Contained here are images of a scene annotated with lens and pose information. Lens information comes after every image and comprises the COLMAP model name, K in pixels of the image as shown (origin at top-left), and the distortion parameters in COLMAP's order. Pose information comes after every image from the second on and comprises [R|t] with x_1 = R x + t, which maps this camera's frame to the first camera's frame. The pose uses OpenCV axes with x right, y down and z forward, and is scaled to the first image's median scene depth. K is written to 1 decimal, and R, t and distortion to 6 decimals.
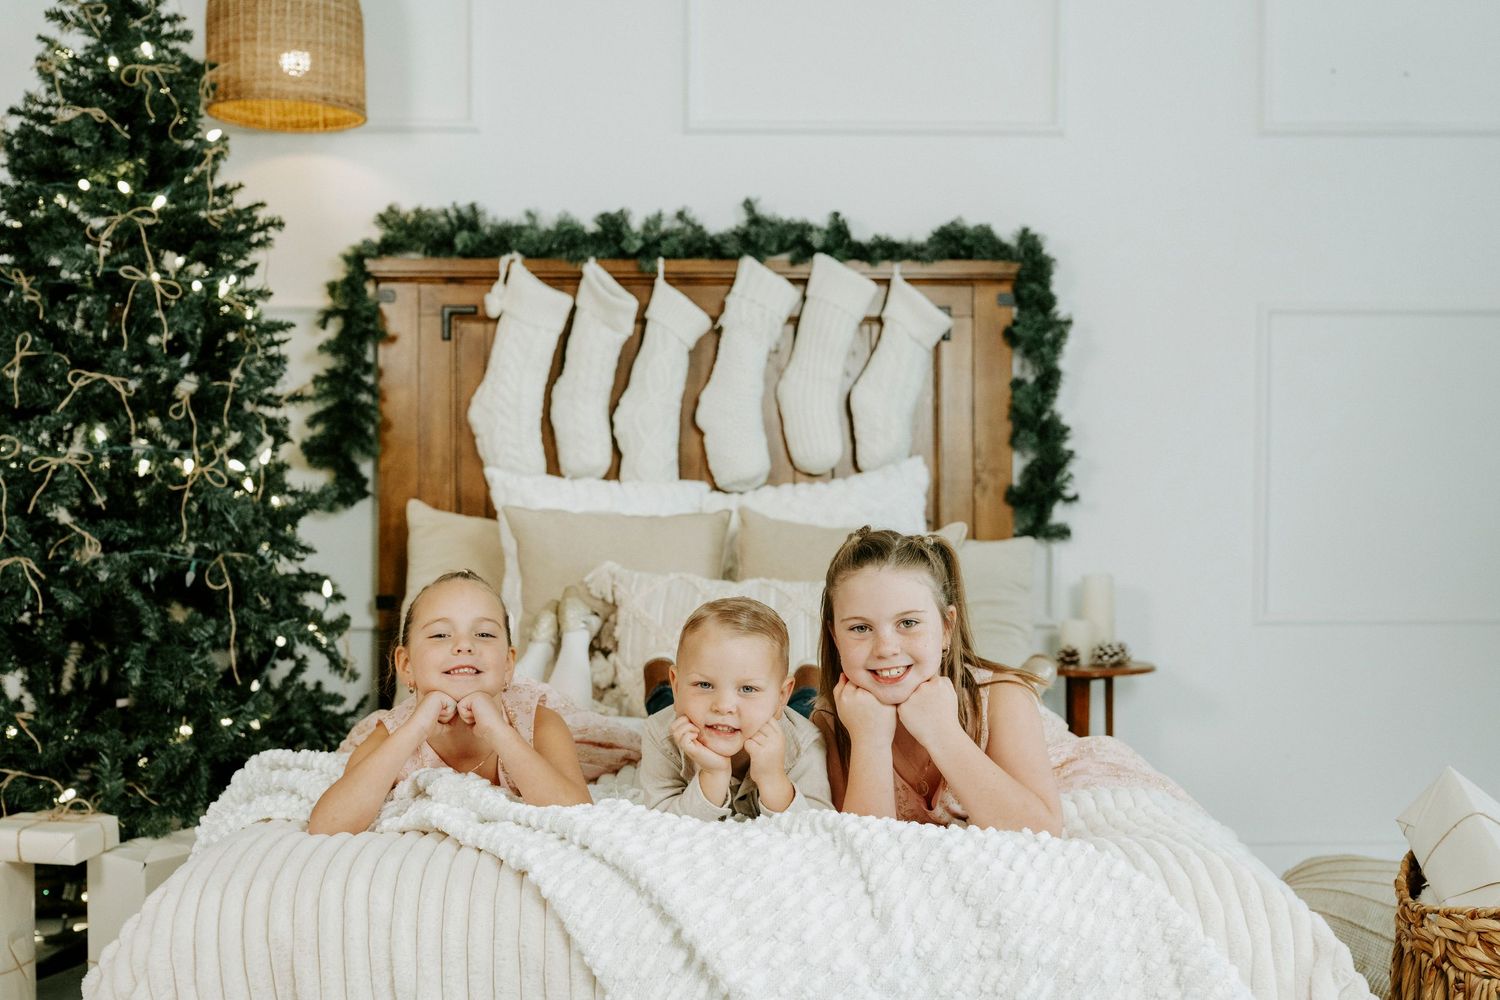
lens RADIAL K [[1558.6, 0, 695.2], [0, 1558.6, 470.2], [0, 0, 1]] dist [-0.003936, -0.003978]
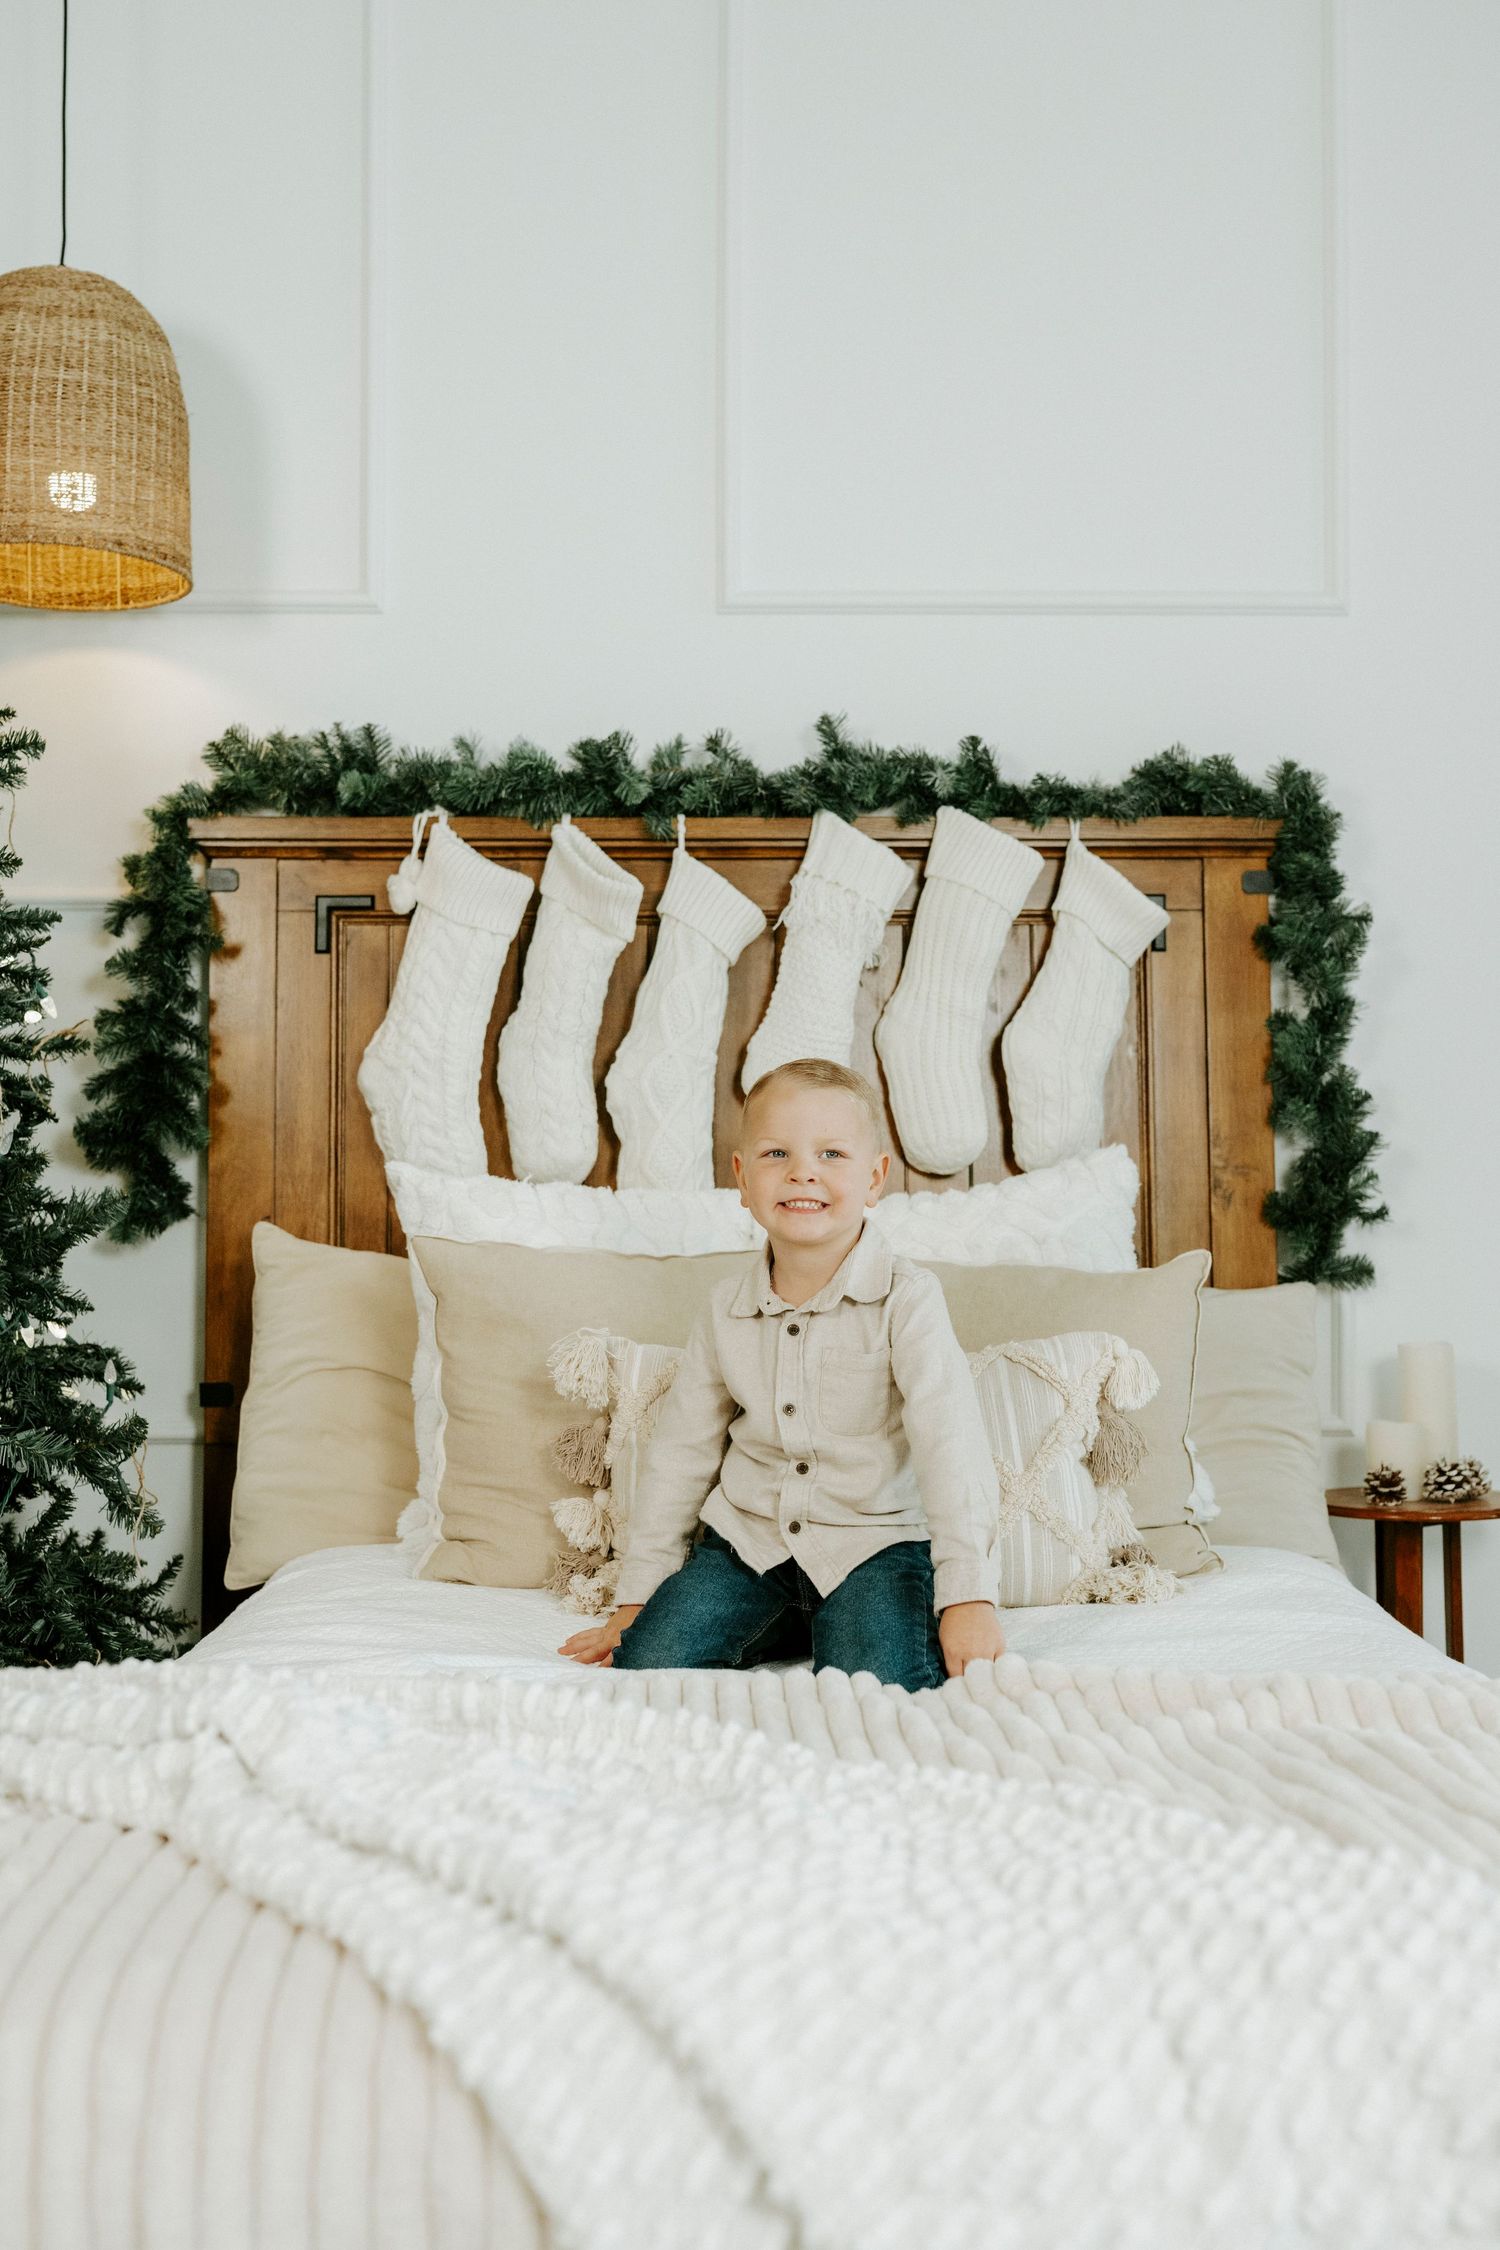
lens RADIAL K [[2337.9, 0, 725.5], [0, 2337.9, 1027.7], [0, 0, 1]] dist [-0.003936, -0.003978]
pose [[0.999990, -0.002996, 0.003439, -0.008416], [0.003227, 0.997596, -0.069225, 0.008038], [-0.003223, 0.069235, 0.997595, 0.108955]]
